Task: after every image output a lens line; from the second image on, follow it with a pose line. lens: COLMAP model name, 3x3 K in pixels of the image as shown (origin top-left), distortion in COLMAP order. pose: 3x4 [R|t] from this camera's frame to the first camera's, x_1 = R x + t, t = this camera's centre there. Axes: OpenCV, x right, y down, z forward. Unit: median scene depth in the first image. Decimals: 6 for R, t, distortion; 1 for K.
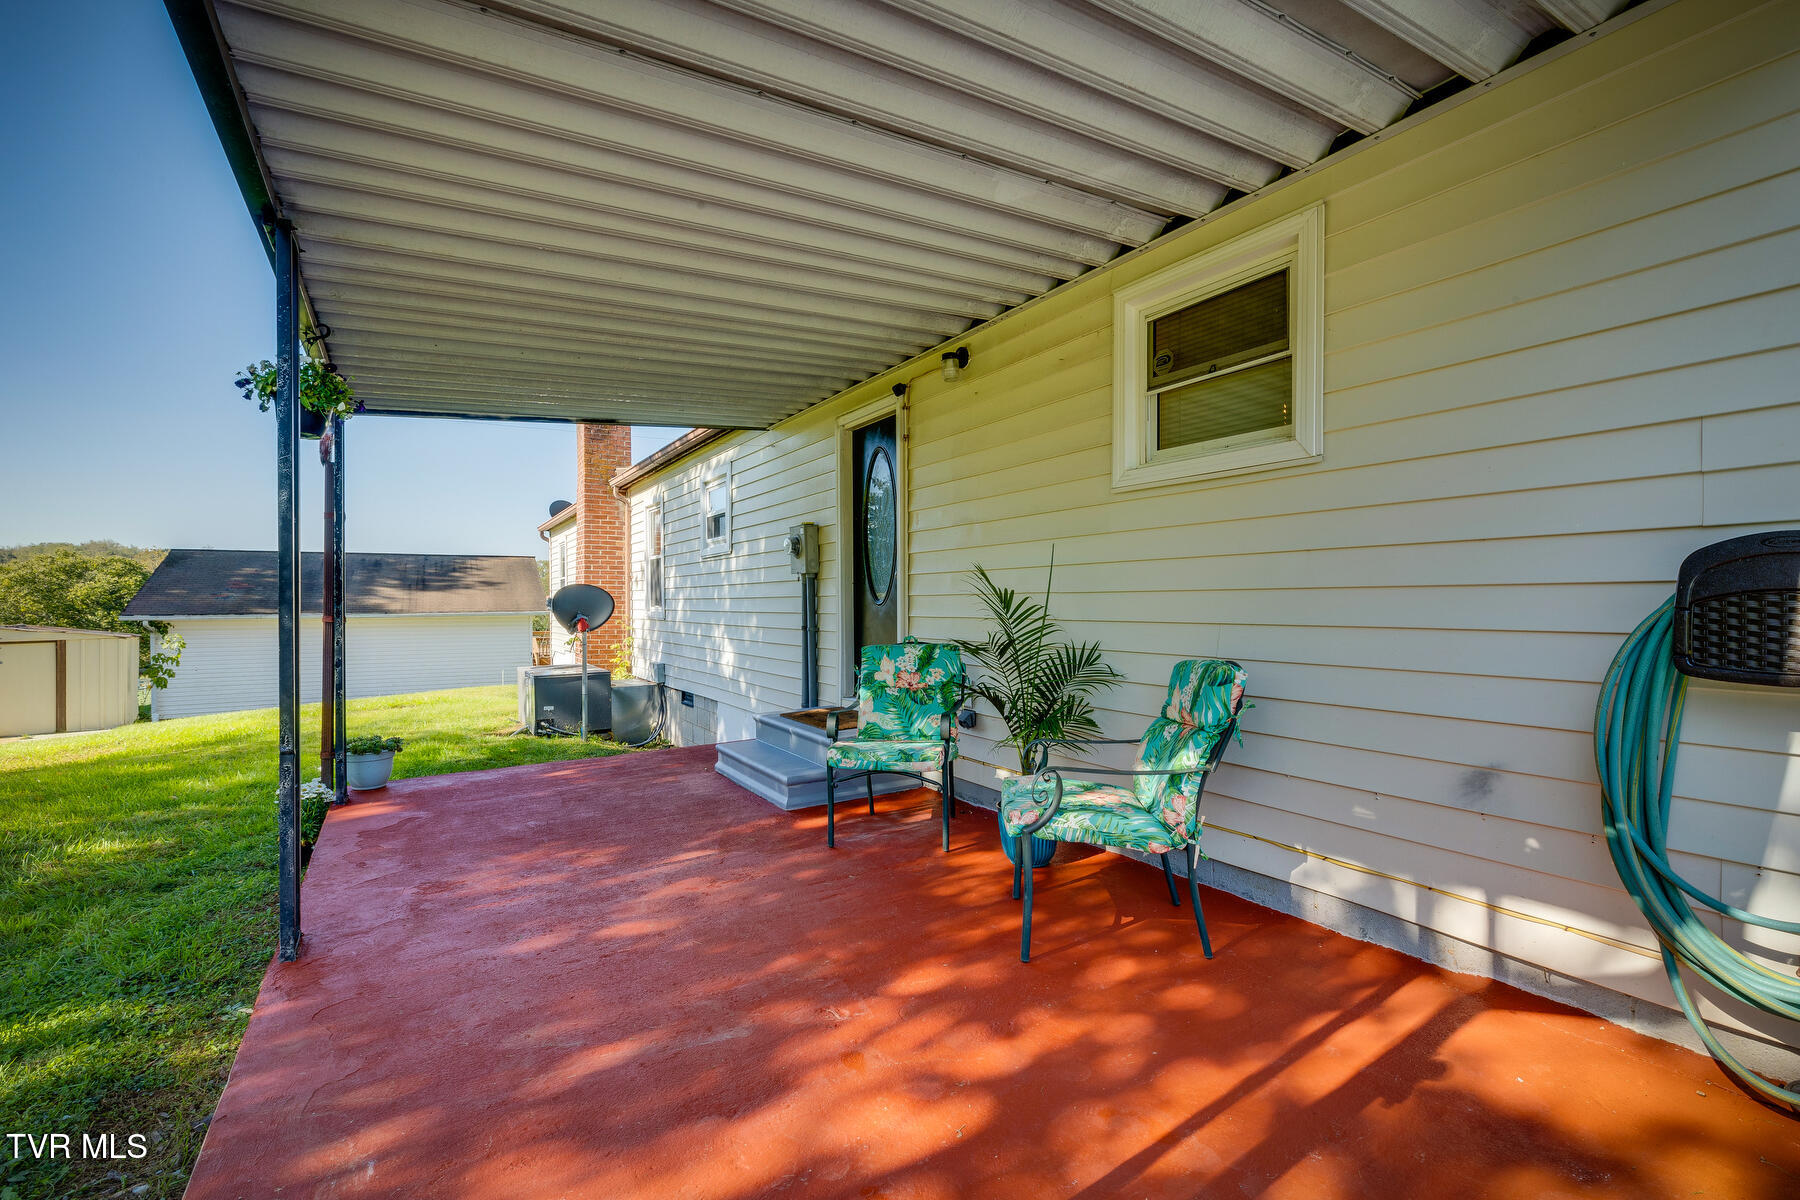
lens RADIAL K [[817.7, 0, 902.2], [0, 817.7, 595.9], [0, 0, 1]] dist [0.017723, 0.000108]
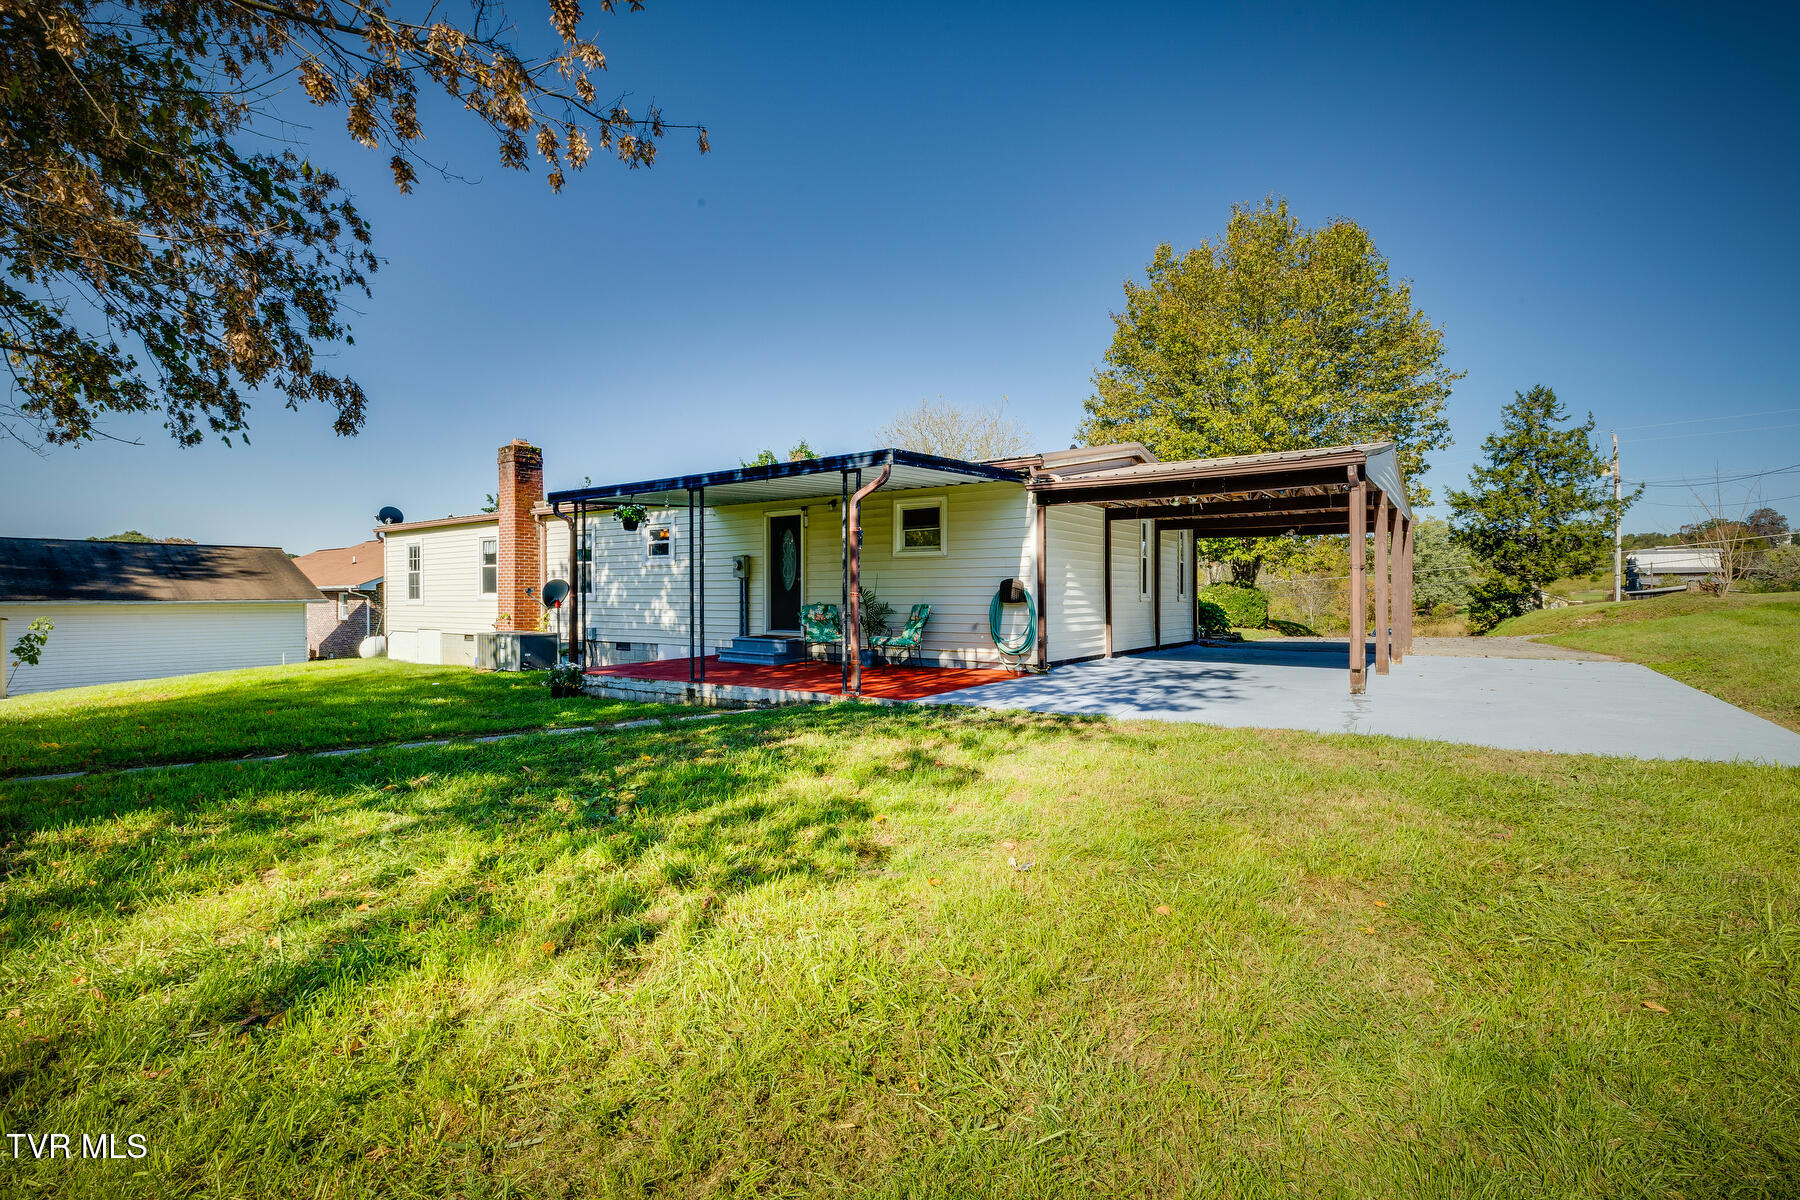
lens RADIAL K [[817.7, 0, 899.3], [0, 817.7, 599.0], [0, 0, 1]] dist [0.017723, 0.000108]
pose [[0.921191, 0.000228, 0.389110, -0.856034], [-0.005406, 0.999911, 0.012212, 0.002322], [-0.389073, -0.013353, 0.921110, -1.763123]]
